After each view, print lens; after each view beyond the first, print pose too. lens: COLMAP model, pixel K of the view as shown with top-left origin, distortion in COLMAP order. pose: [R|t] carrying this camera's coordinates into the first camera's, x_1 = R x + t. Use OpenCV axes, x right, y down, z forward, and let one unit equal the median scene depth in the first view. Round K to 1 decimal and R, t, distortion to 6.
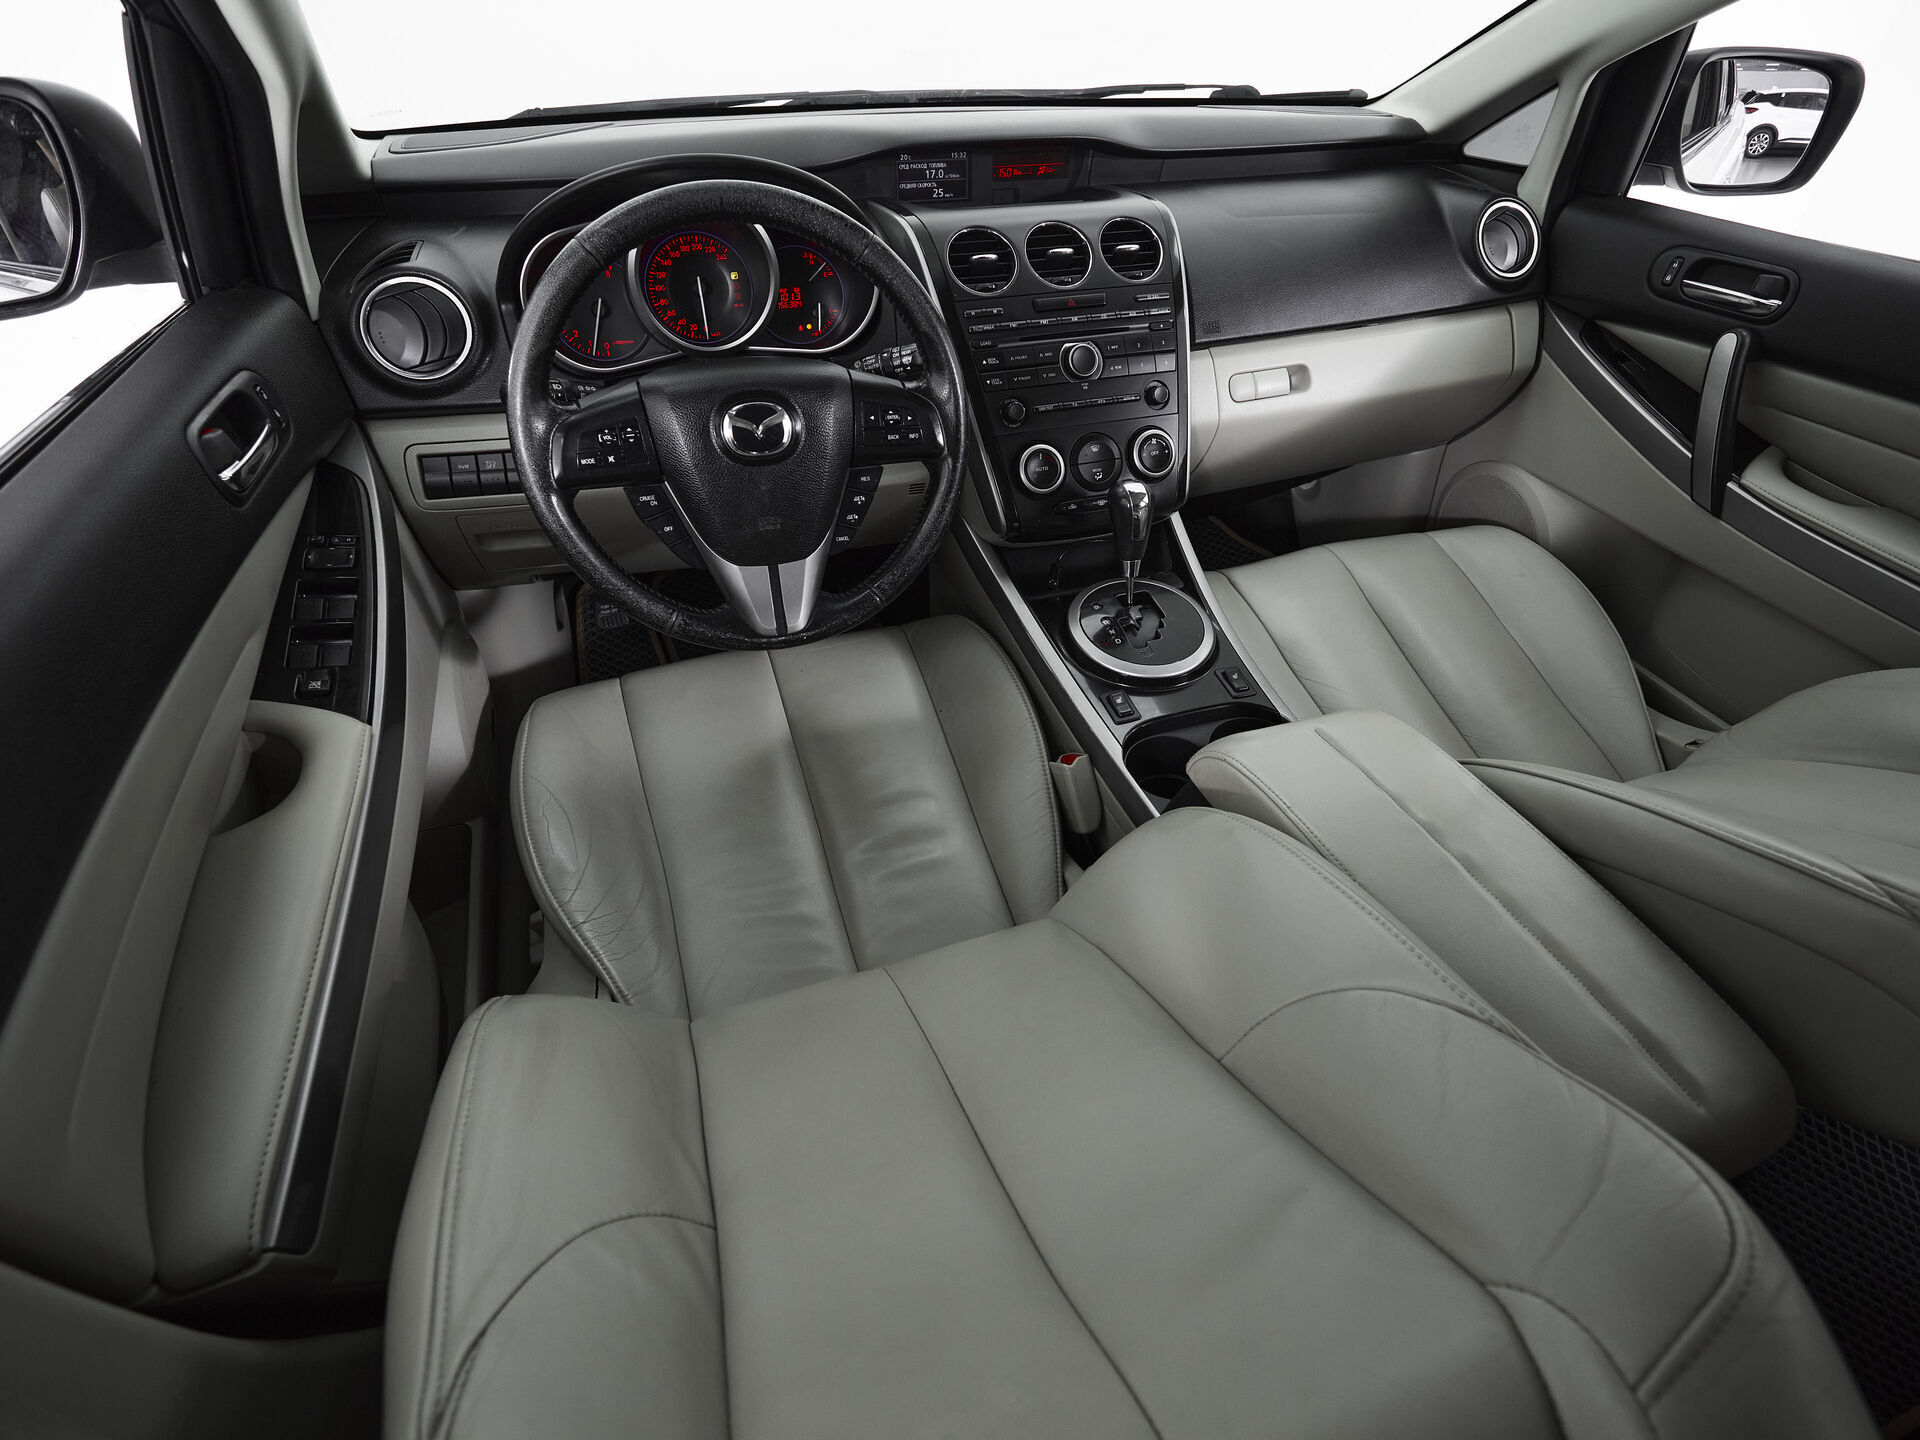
lens RADIAL K [[942.7, 0, 960.0], [0, 942.7, 720.0], [0, 0, 1]] dist [0.005732, 0.000999]
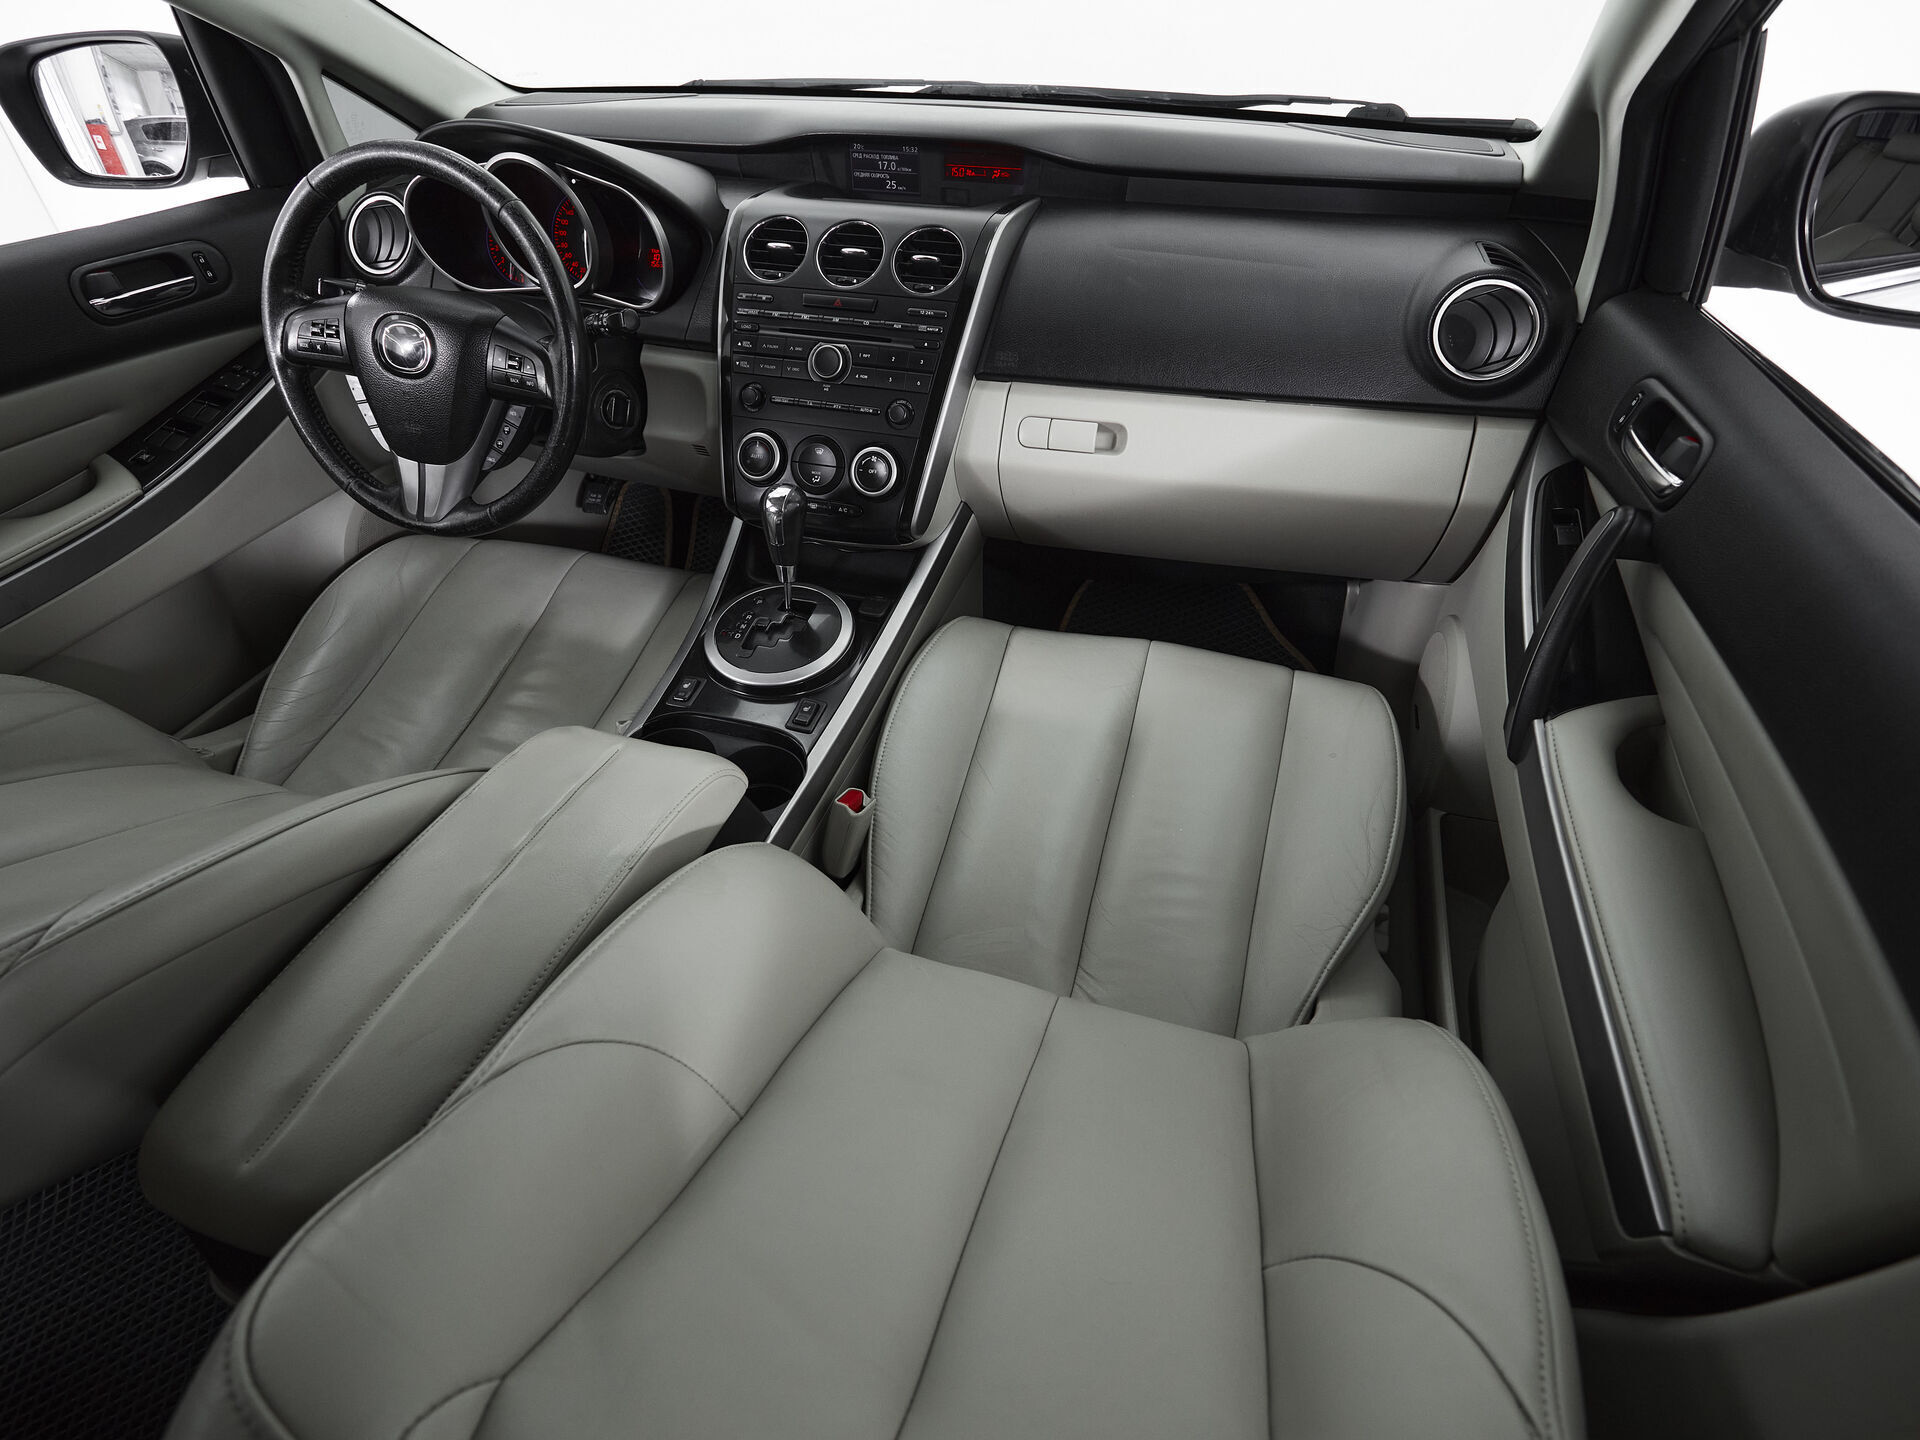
lens RADIAL K [[942.7, 0, 960.0], [0, 942.7, 720.0], [0, 0, 1]] dist [0.005732, 0.000999]
pose [[0.823191, 0.357918, -0.440739, 0.697557], [-0.354251, 0.930421, 0.093929, -0.149446], [0.443692, 0.078811, 0.892707, 0.179722]]
